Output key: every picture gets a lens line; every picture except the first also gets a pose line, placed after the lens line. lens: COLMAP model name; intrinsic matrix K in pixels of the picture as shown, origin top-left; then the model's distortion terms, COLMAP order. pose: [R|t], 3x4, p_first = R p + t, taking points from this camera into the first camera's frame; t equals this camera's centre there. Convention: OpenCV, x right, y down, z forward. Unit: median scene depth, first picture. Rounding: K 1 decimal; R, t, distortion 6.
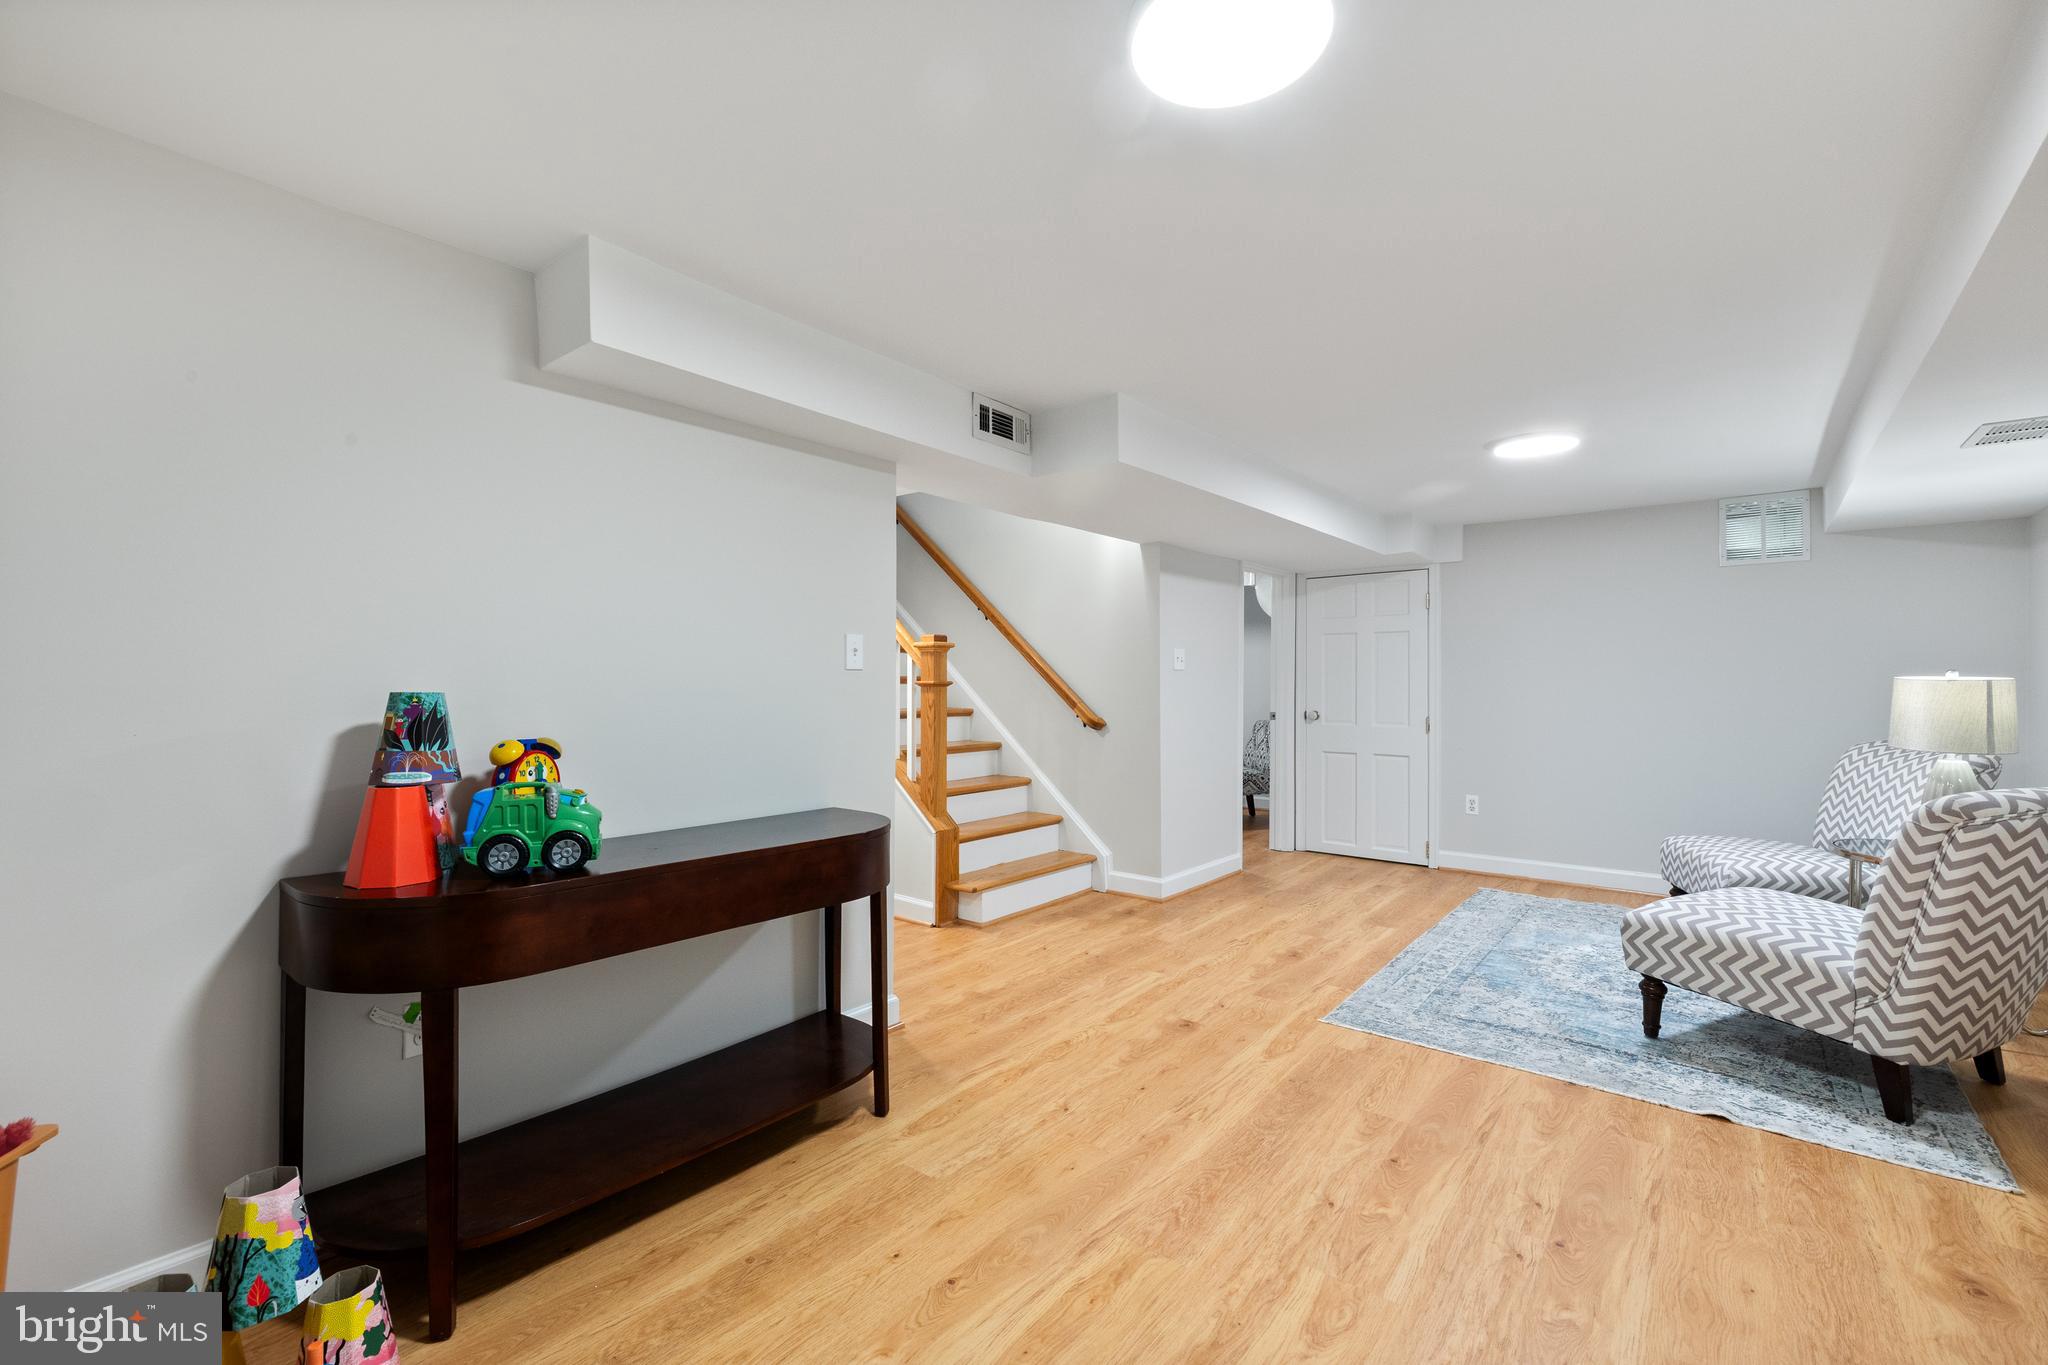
lens RADIAL K [[862.0, 0, 1022.8], [0, 862.0, 682.6], [0, 0, 1]] dist [0.003979, -0.002617]
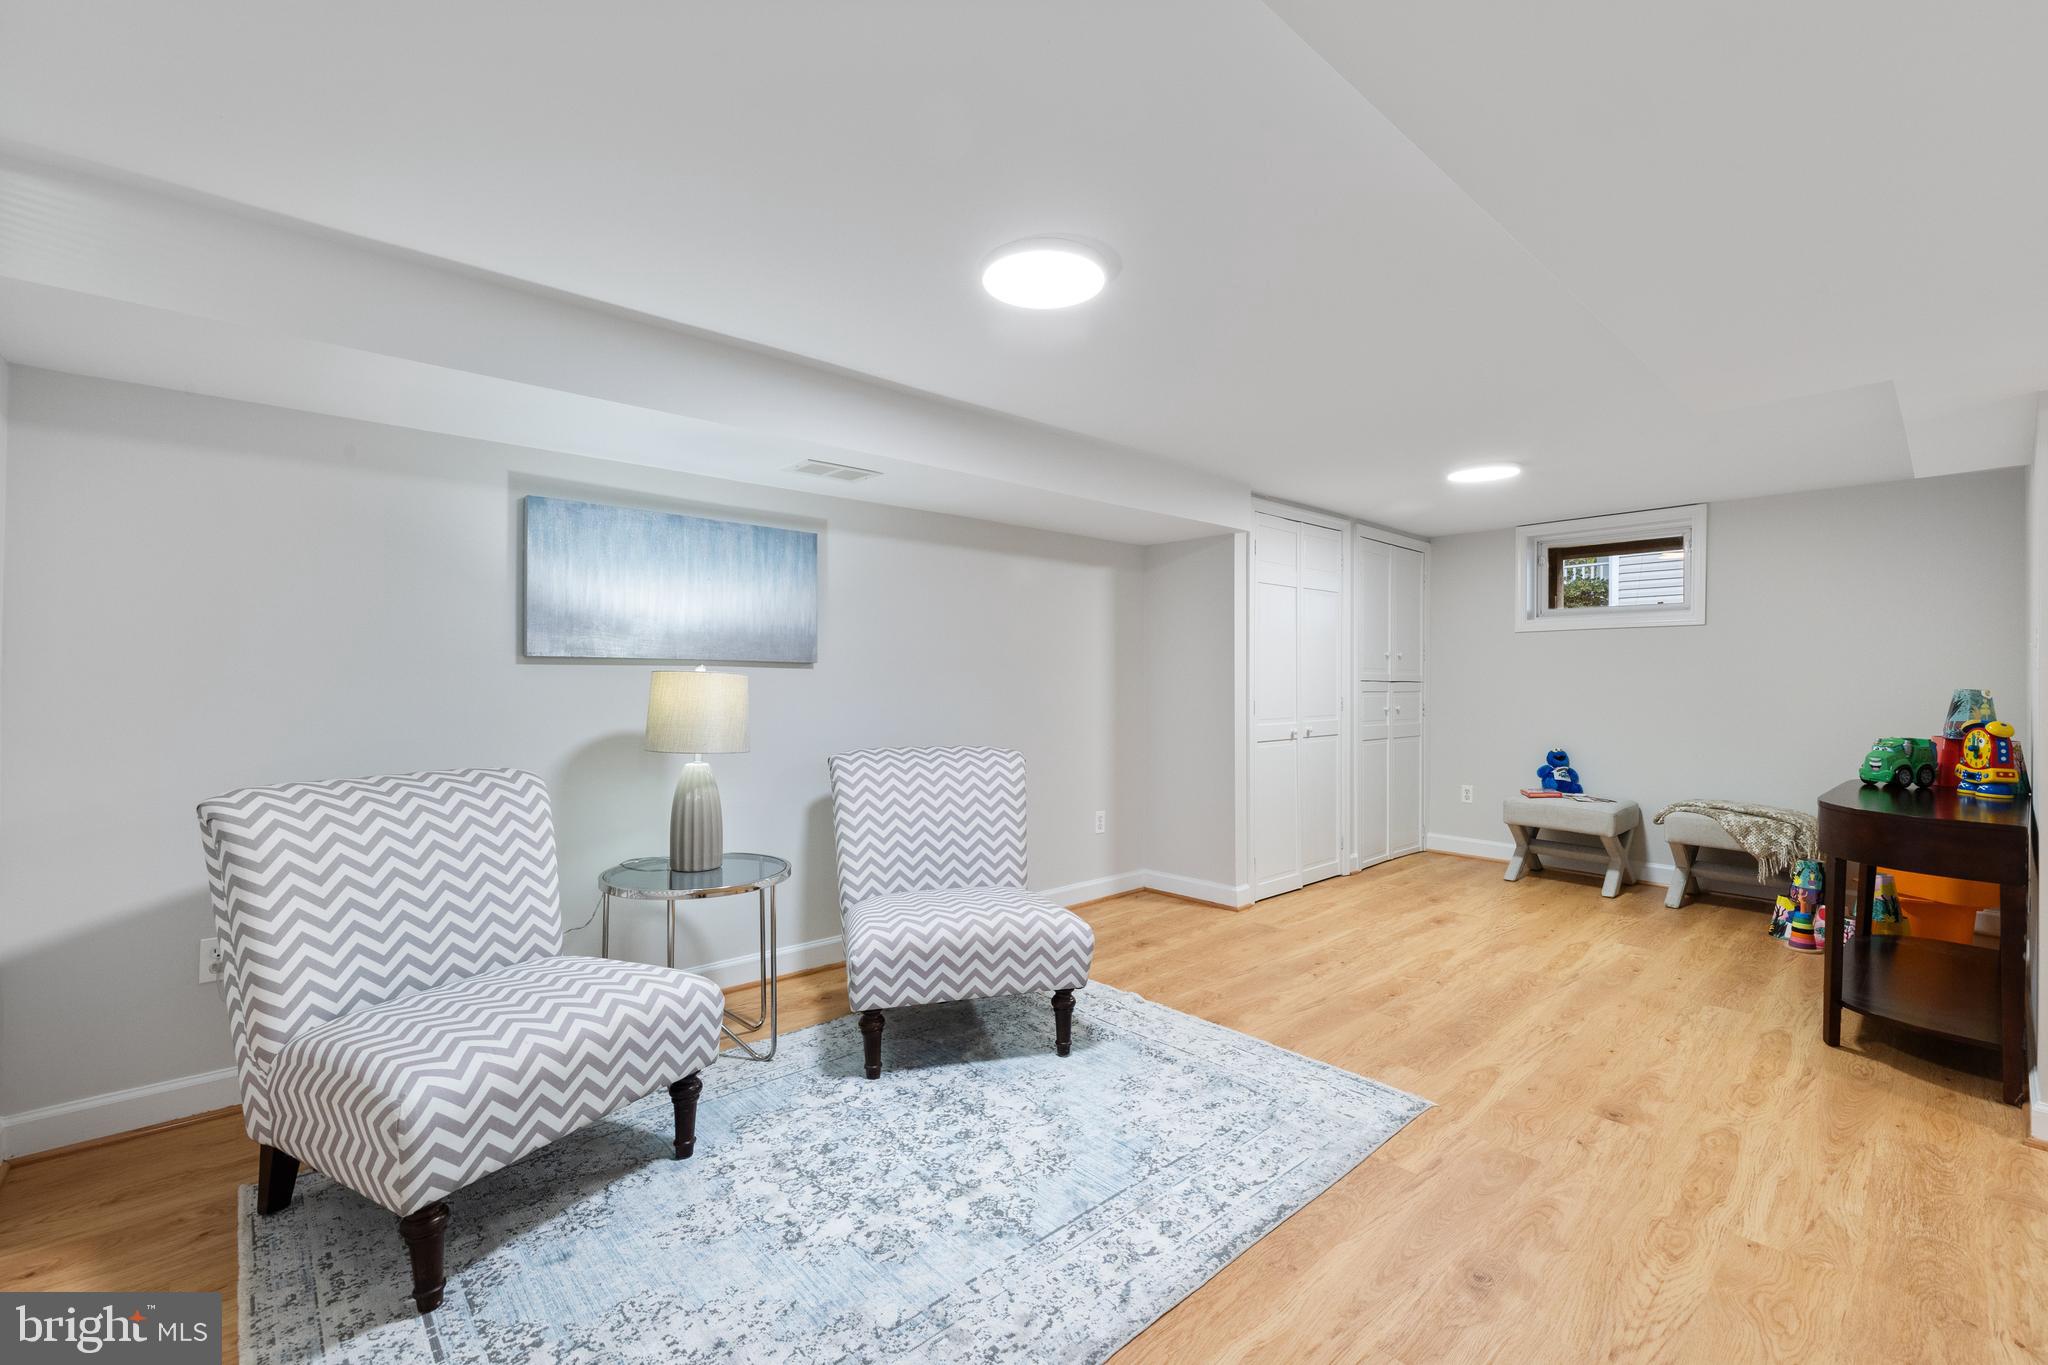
lens RADIAL K [[862.0, 0, 1021.6], [0, 862.0, 686.2], [0, 0, 1]] dist [0.003979, -0.002617]
pose [[-0.988866, -0.008357, 0.148574, 0.673345], [-0.007420, 0.999949, 0.006861, 0.003210], [-0.148624, 0.005682, -0.988877, 2.045607]]
